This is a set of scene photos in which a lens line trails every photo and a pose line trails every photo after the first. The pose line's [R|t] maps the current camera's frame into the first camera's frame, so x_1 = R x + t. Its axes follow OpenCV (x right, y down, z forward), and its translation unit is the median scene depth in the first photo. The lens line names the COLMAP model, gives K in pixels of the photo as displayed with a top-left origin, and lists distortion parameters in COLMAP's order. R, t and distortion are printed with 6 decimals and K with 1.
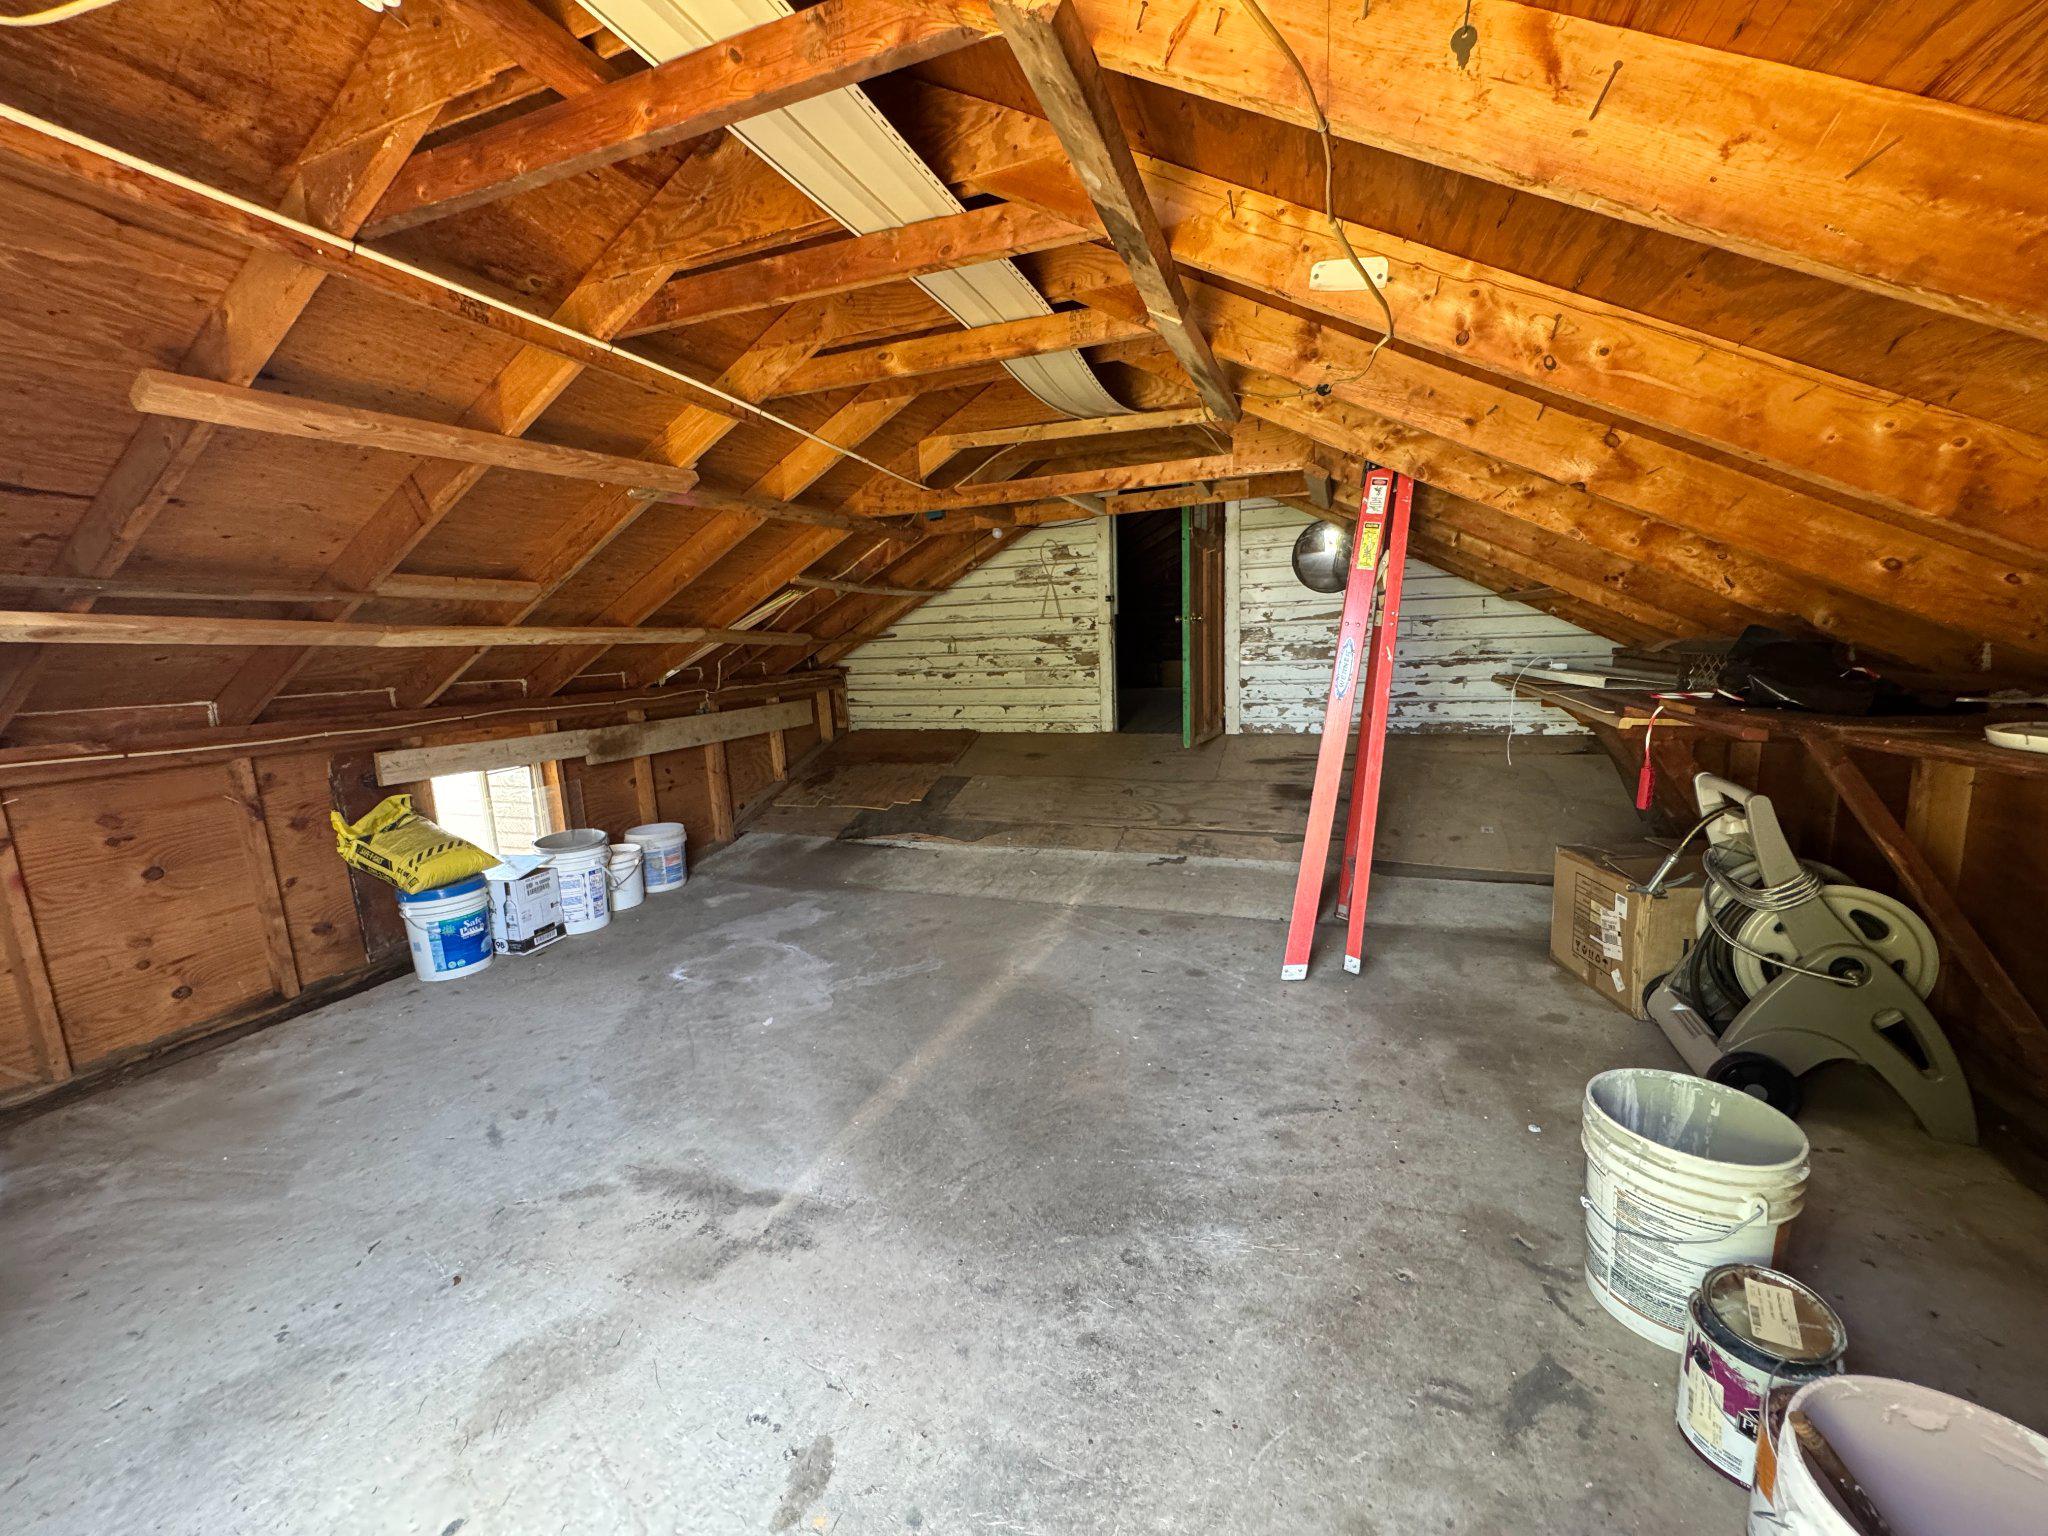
lens RADIAL K [[819.7, 0, 1023.9], [0, 819.7, 778.1], [0, 0, 1]] dist [-0.002221, -0.000244]
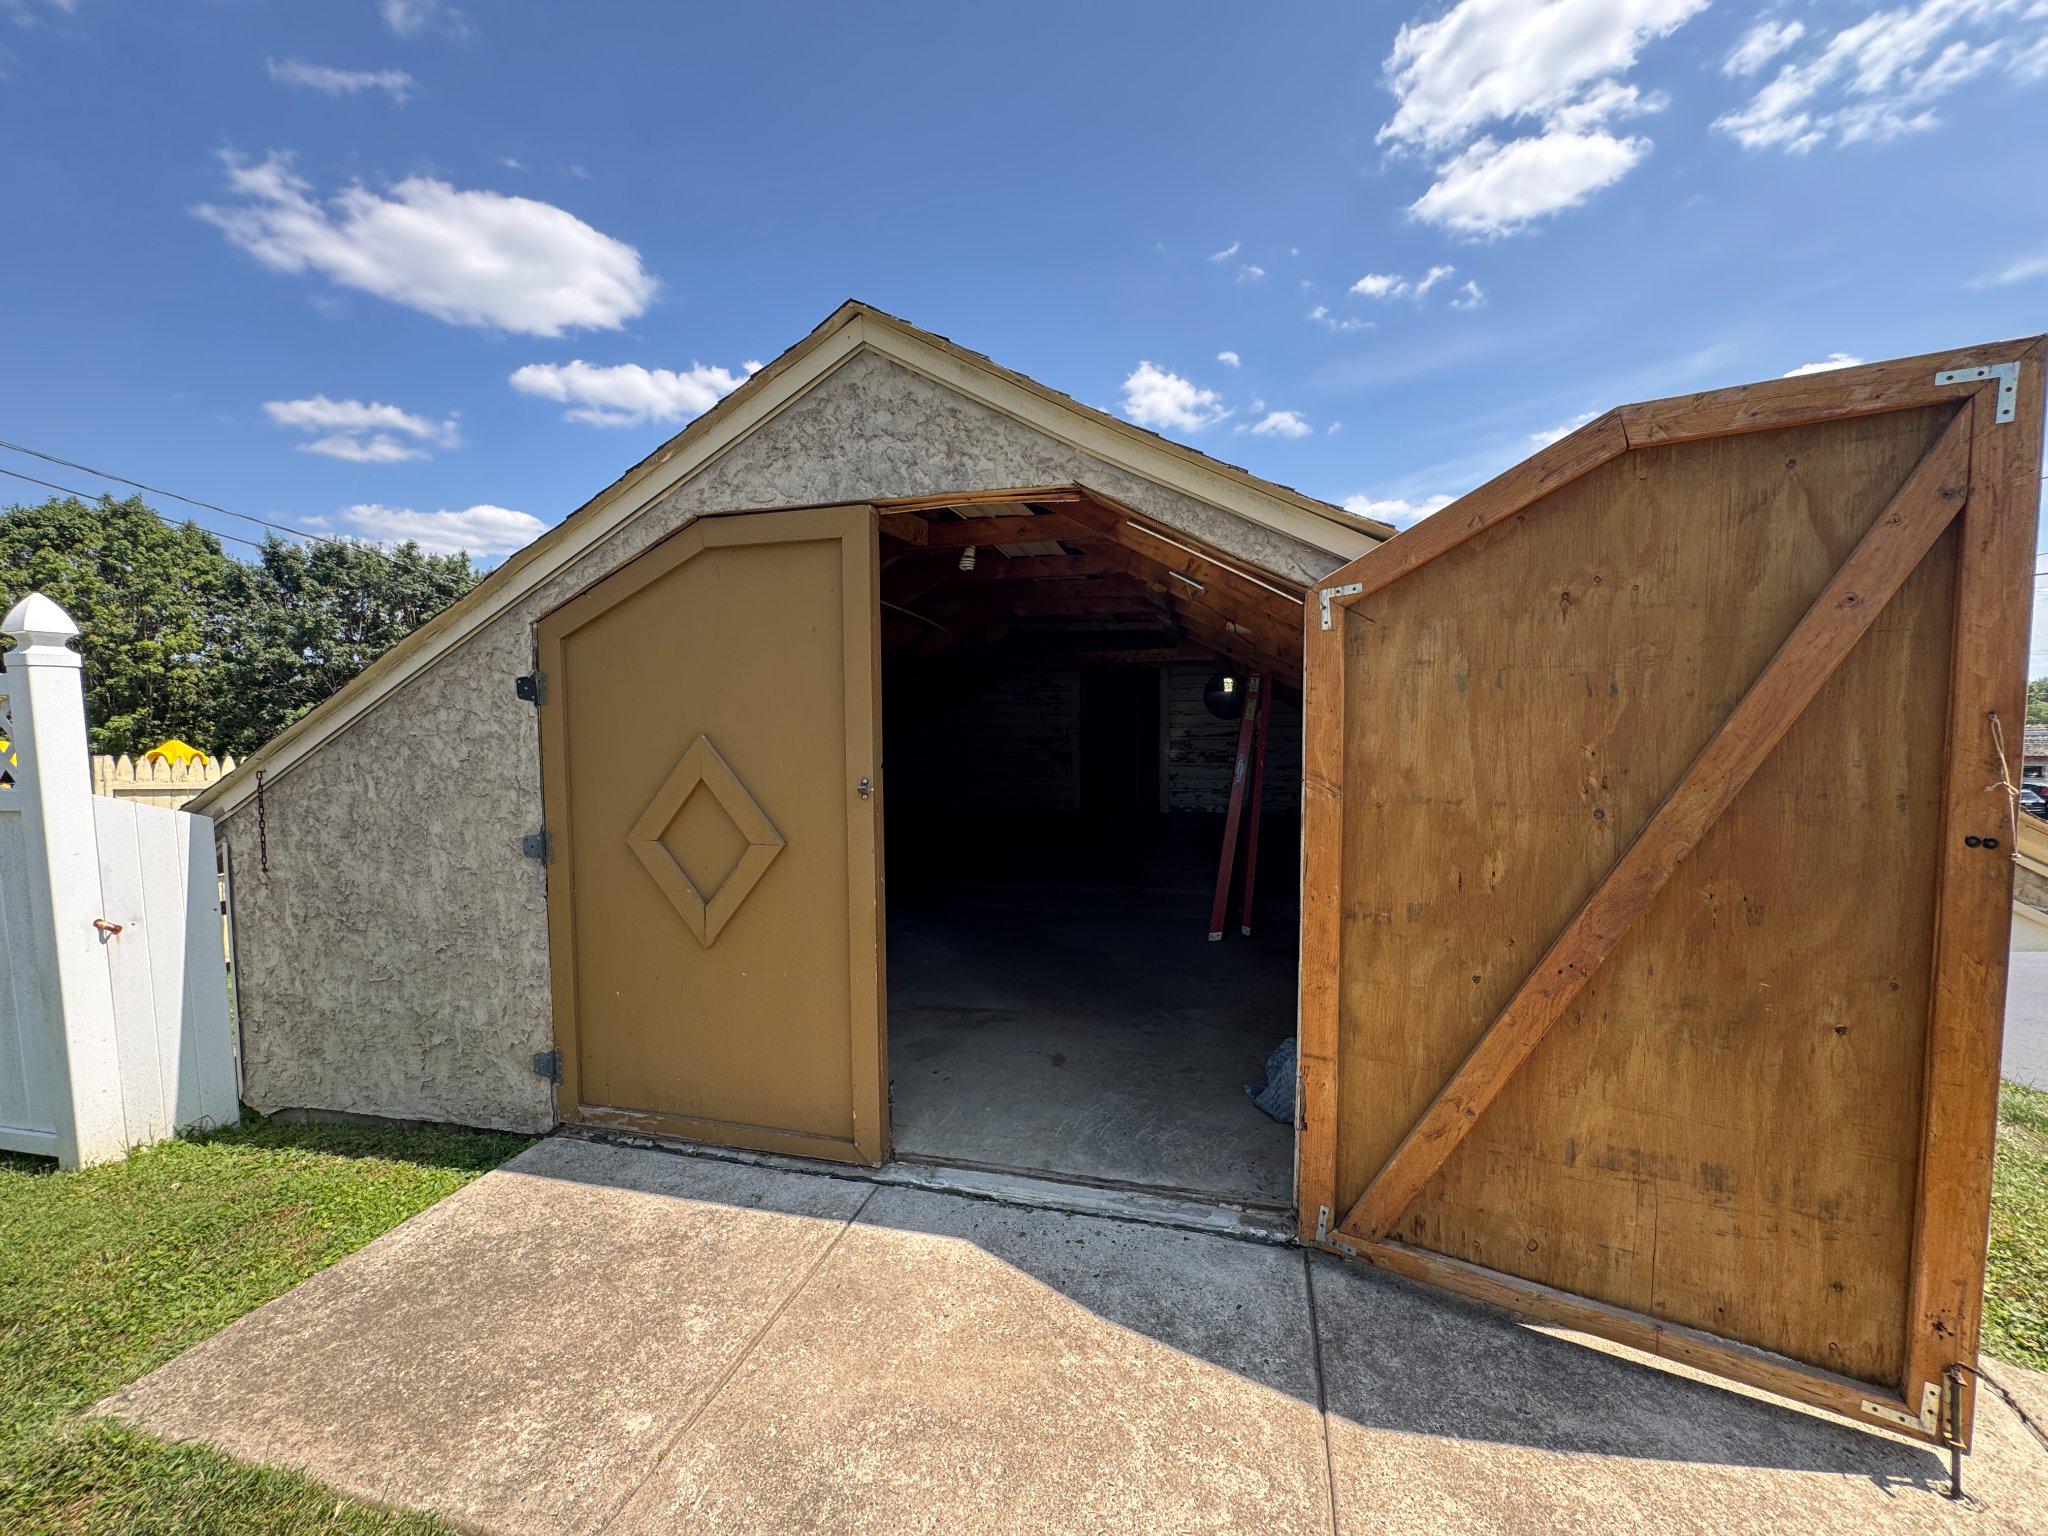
lens RADIAL K [[819.7, 0, 1020.0], [0, 819.7, 774.6], [0, 0, 1]] dist [-0.002221, -0.000244]
pose [[0.993302, 0.027995, 0.112102, -0.167045], [-0.015090, 0.993326, -0.114345, 0.050904], [-0.114555, 0.111888, 0.987096, -0.416974]]
